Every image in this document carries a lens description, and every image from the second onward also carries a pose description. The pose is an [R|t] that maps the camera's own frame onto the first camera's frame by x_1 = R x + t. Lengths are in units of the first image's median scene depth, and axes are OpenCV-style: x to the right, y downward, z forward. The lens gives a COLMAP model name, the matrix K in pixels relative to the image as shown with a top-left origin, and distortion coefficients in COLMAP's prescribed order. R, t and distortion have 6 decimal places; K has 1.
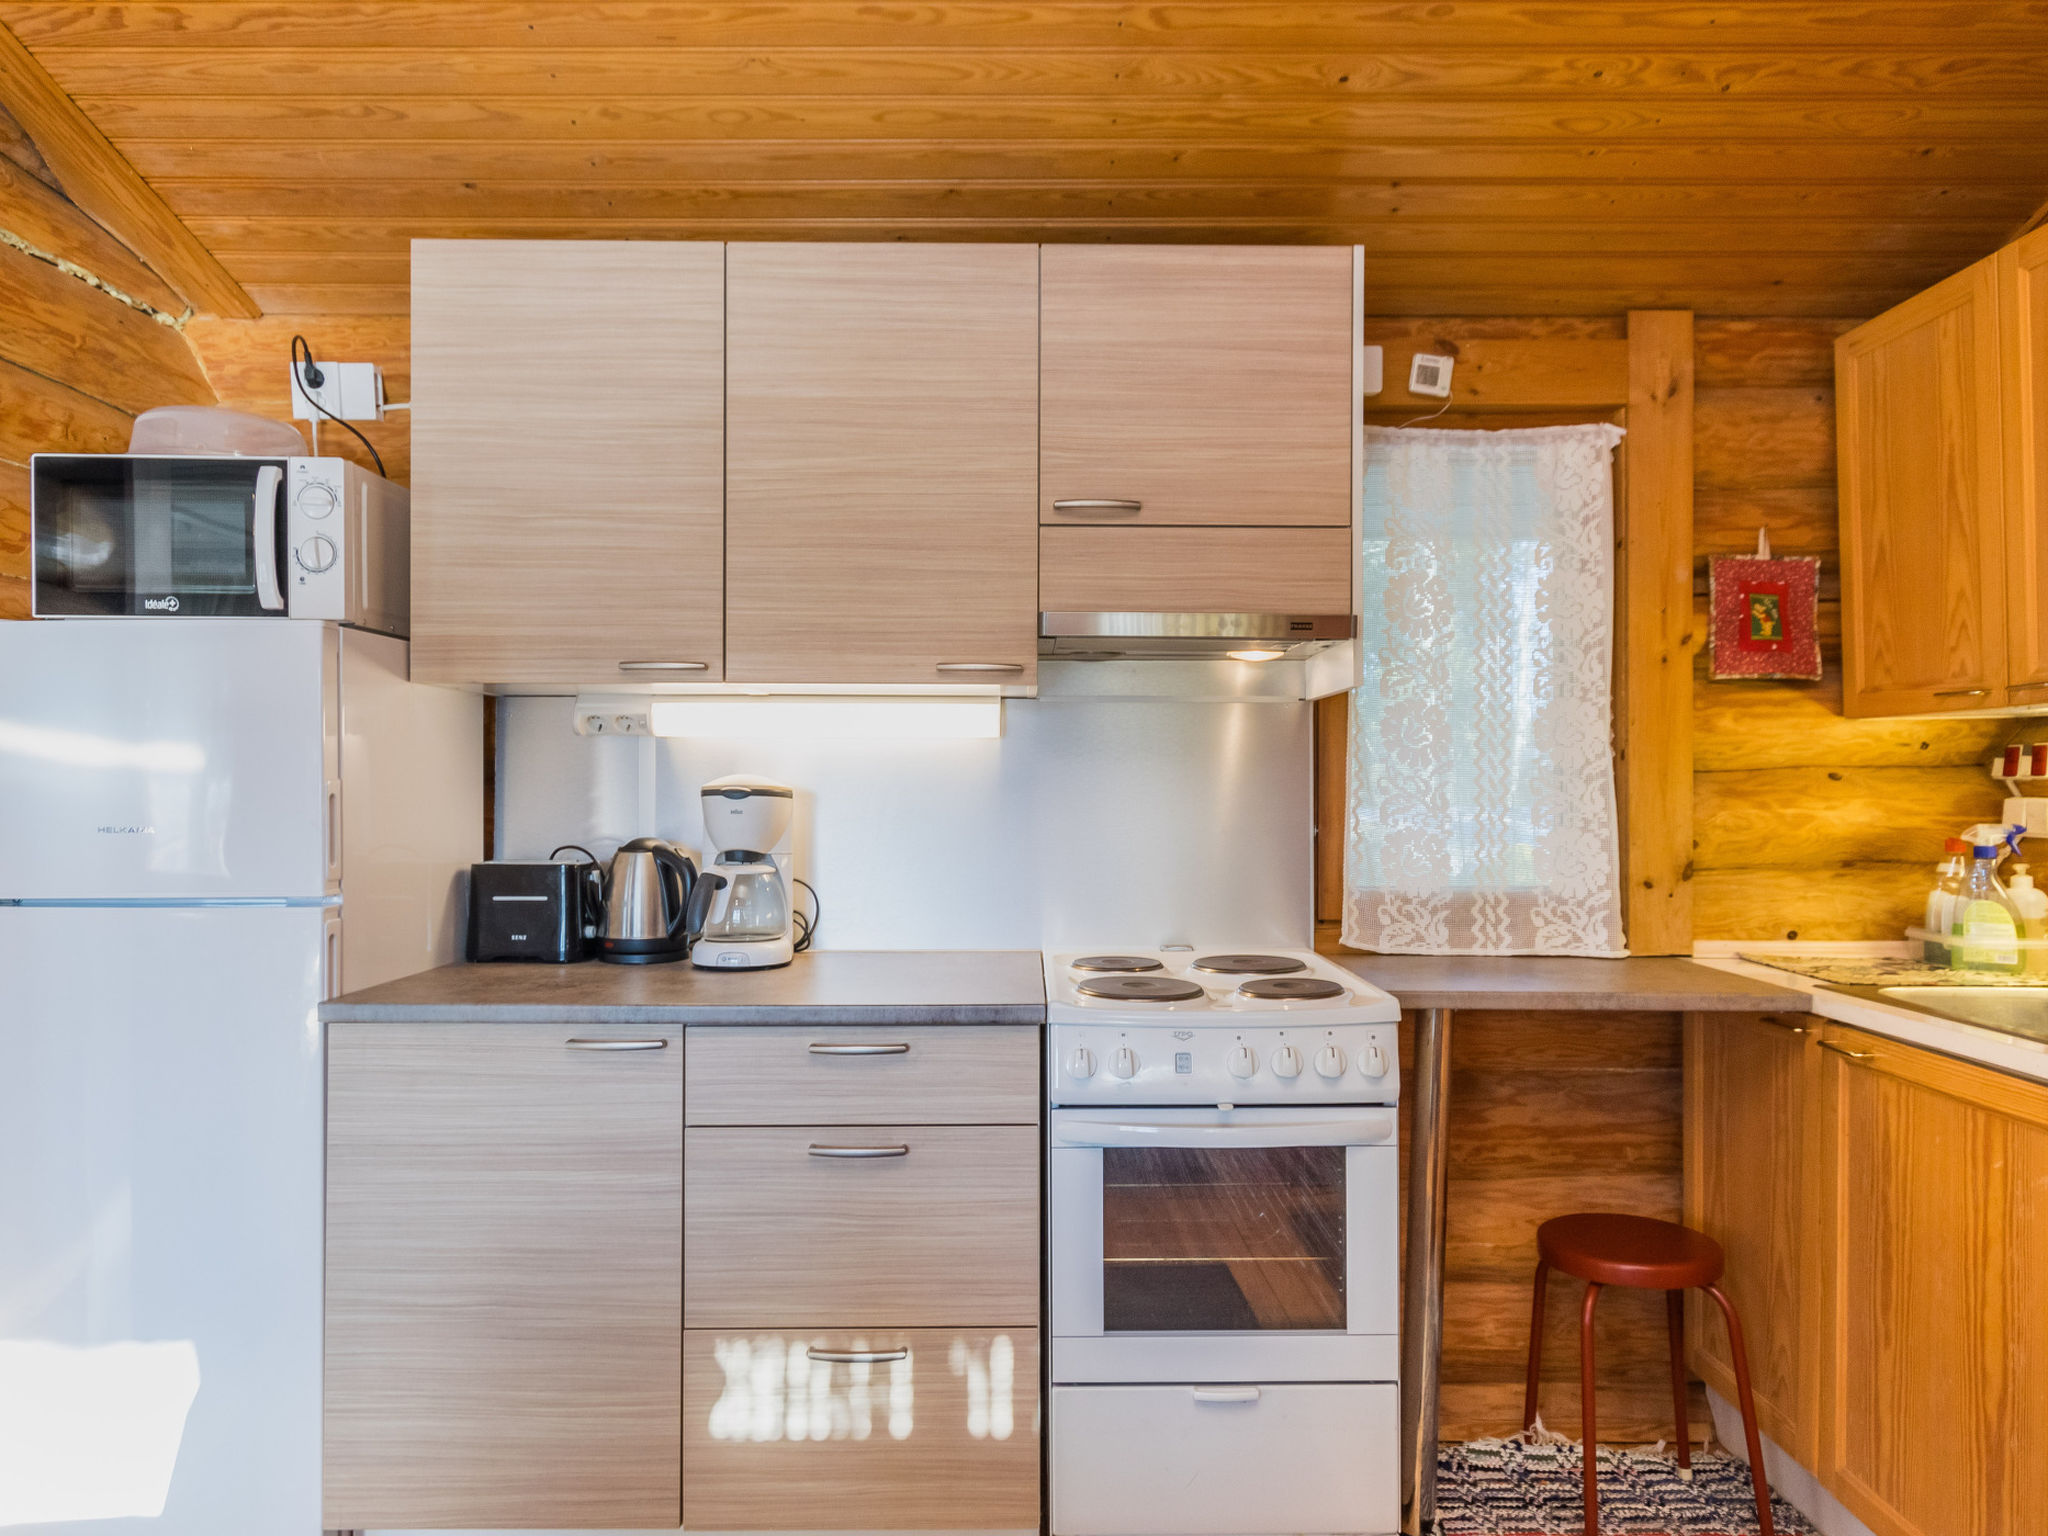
lens RADIAL K [[1289.5, 0, 1030.6], [0, 1289.5, 785.4], [0, 0, 1]] dist [0.007409, -0.005487]
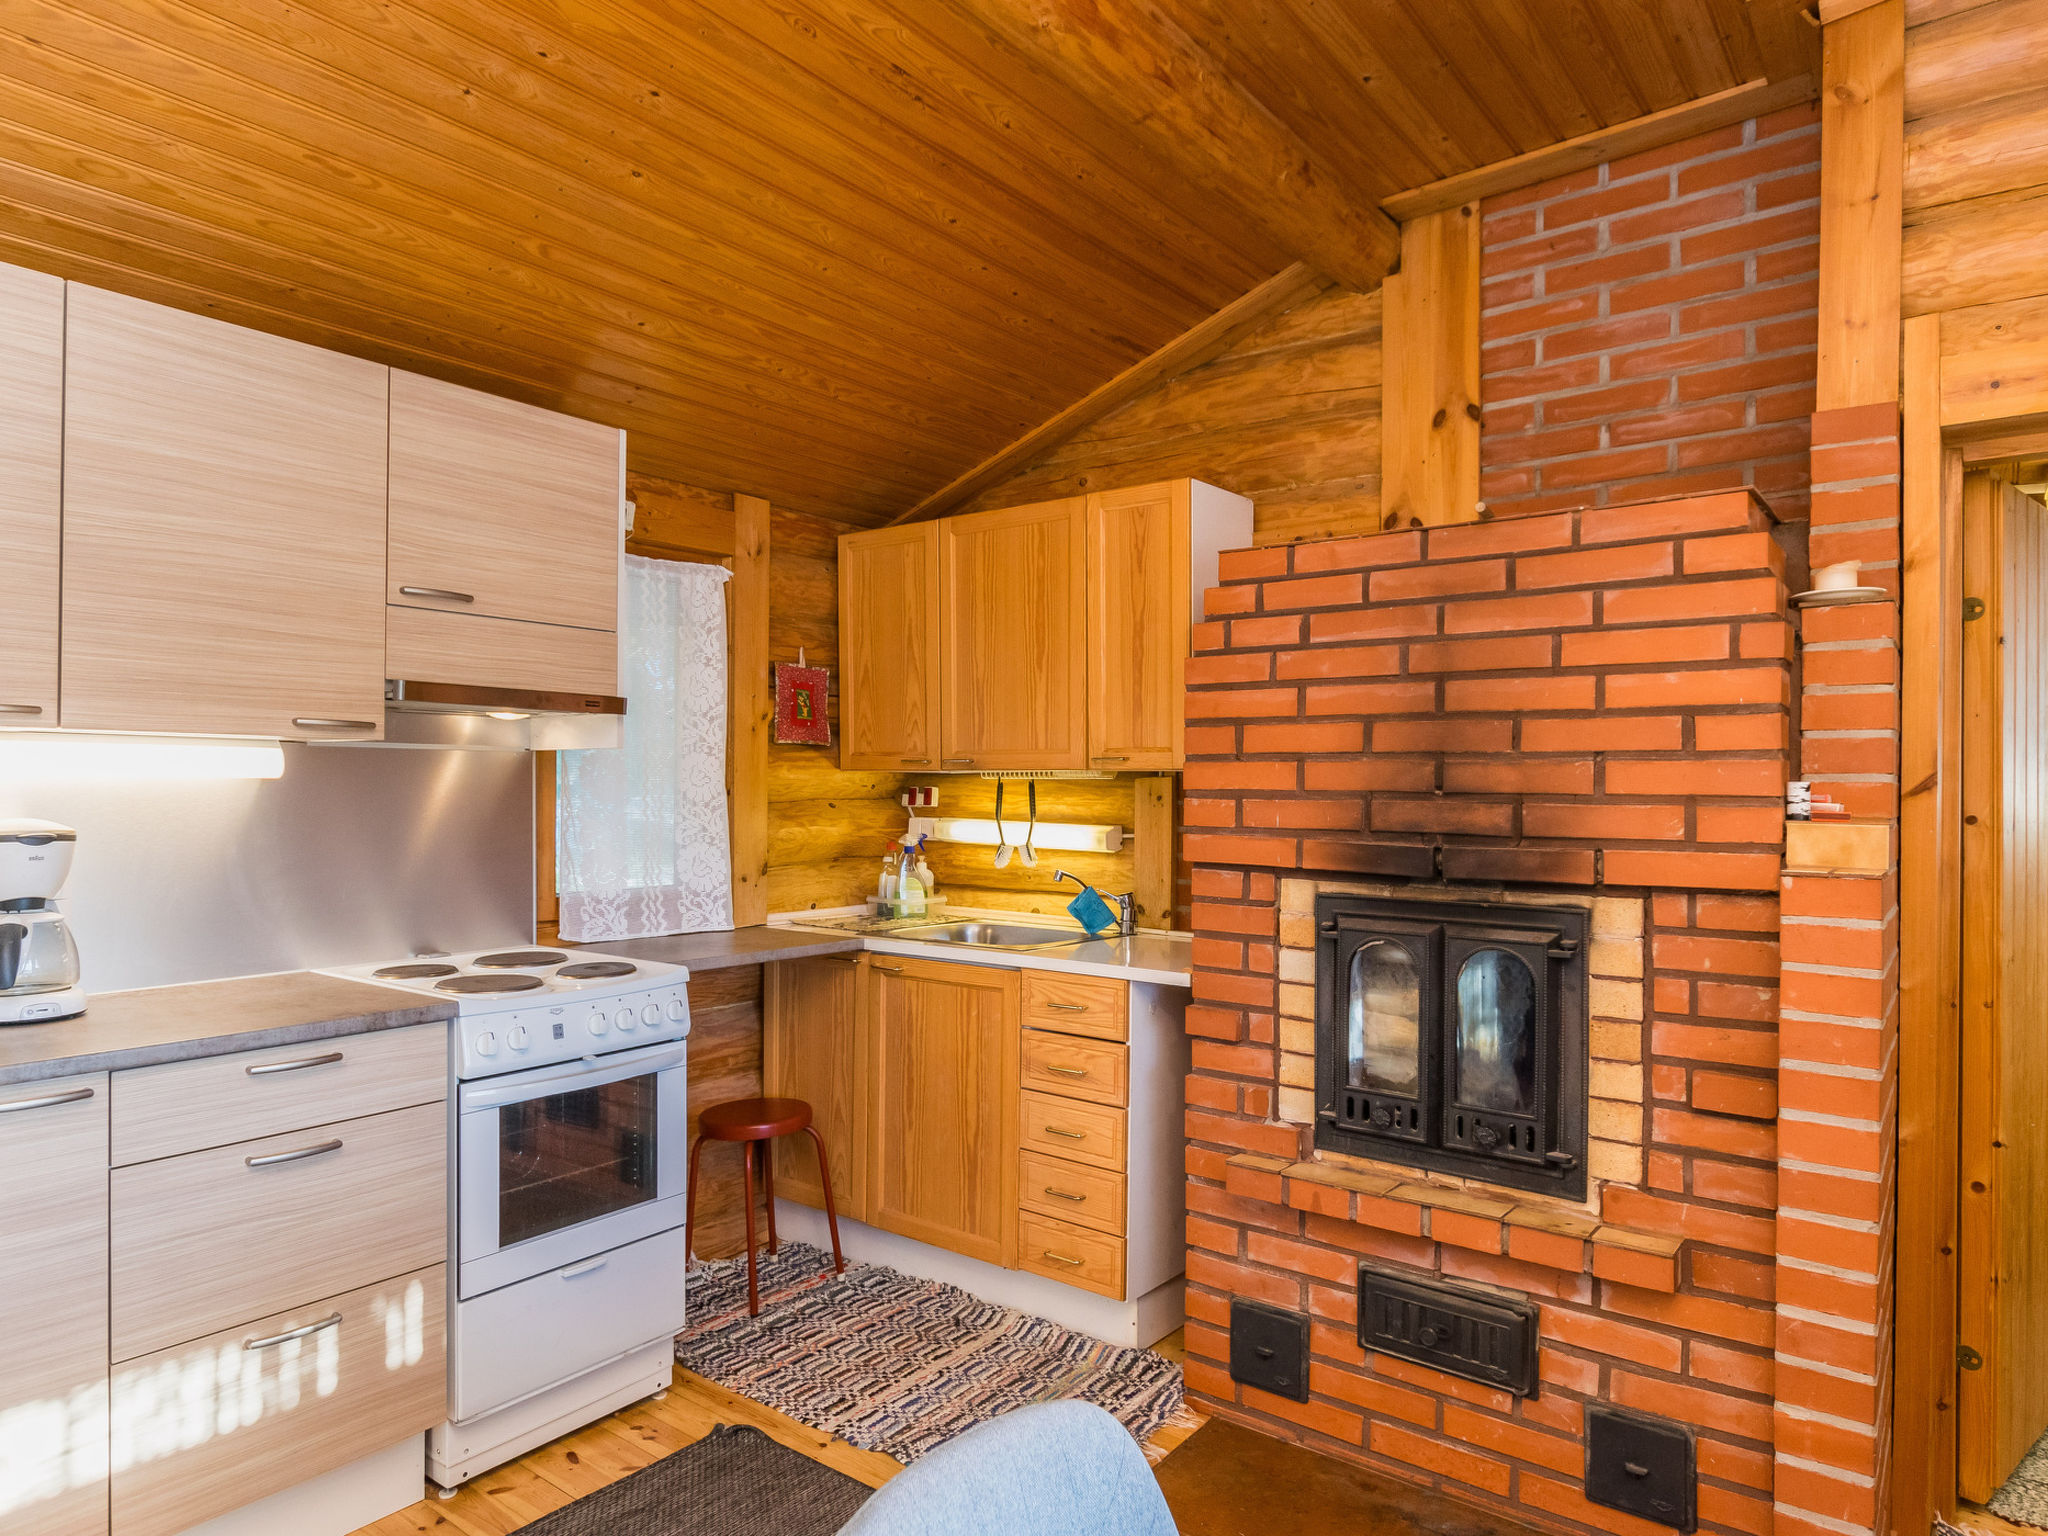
lens RADIAL K [[1289.5, 0, 1013.8], [0, 1289.5, 785.5], [0, 0, 1]] dist [0.007409, -0.005487]
pose [[0.606201, 0.000423, 0.795311, -0.582209], [-0.006041, 0.999973, 0.004072, -0.044329], [-0.795288, -0.007273, 0.606188, -0.171065]]
